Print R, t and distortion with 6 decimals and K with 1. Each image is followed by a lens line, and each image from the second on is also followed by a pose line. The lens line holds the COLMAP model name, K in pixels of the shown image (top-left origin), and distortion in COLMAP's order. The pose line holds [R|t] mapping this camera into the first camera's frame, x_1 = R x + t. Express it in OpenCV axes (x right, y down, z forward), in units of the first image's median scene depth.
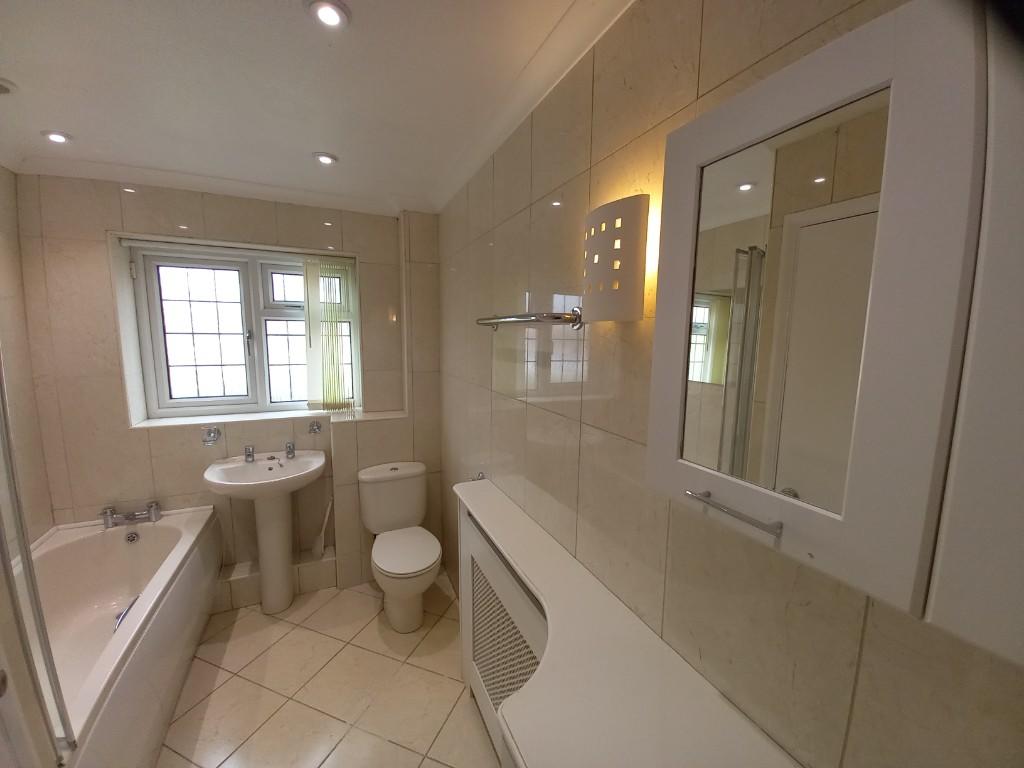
lens RADIAL K [[398.2, 0, 519.2], [0, 398.2, 384.6], [0, 0, 1]] dist [0.008738, -0.008743]
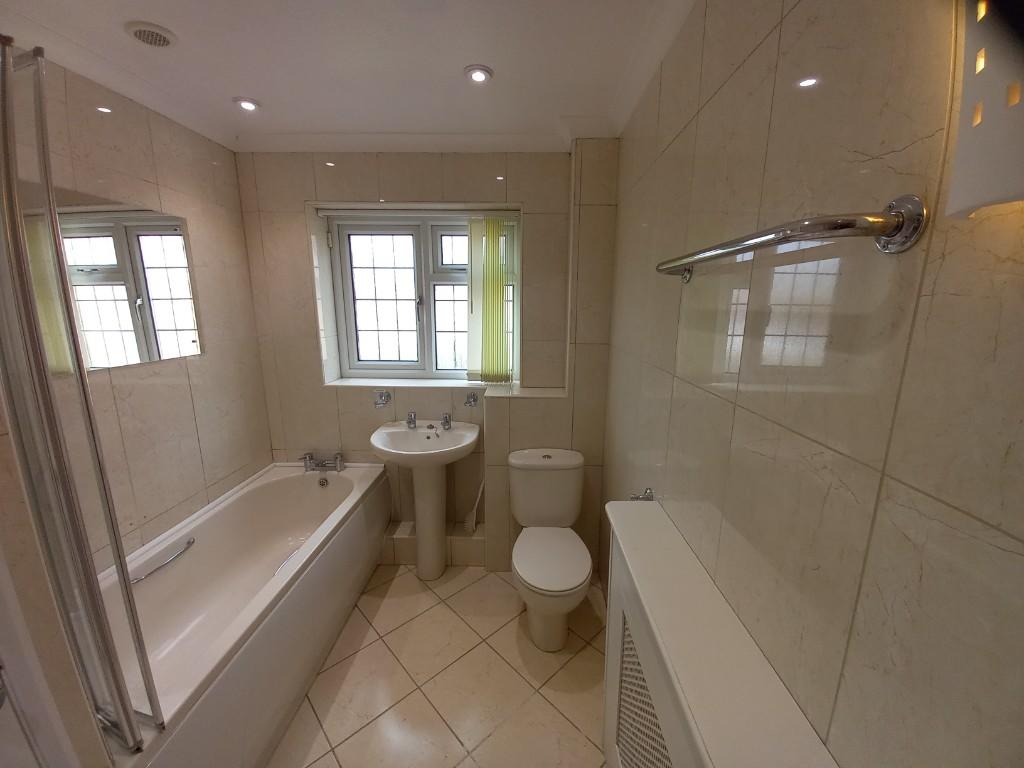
lens RADIAL K [[398.2, 0, 519.2], [0, 398.2, 384.6], [0, 0, 1]] dist [0.008738, -0.008743]
pose [[0.898572, 0.079981, -0.431475, -0.009600], [-0.050869, 0.995606, 0.078614, -0.007098], [0.435867, -0.048692, 0.898693, 0.217037]]
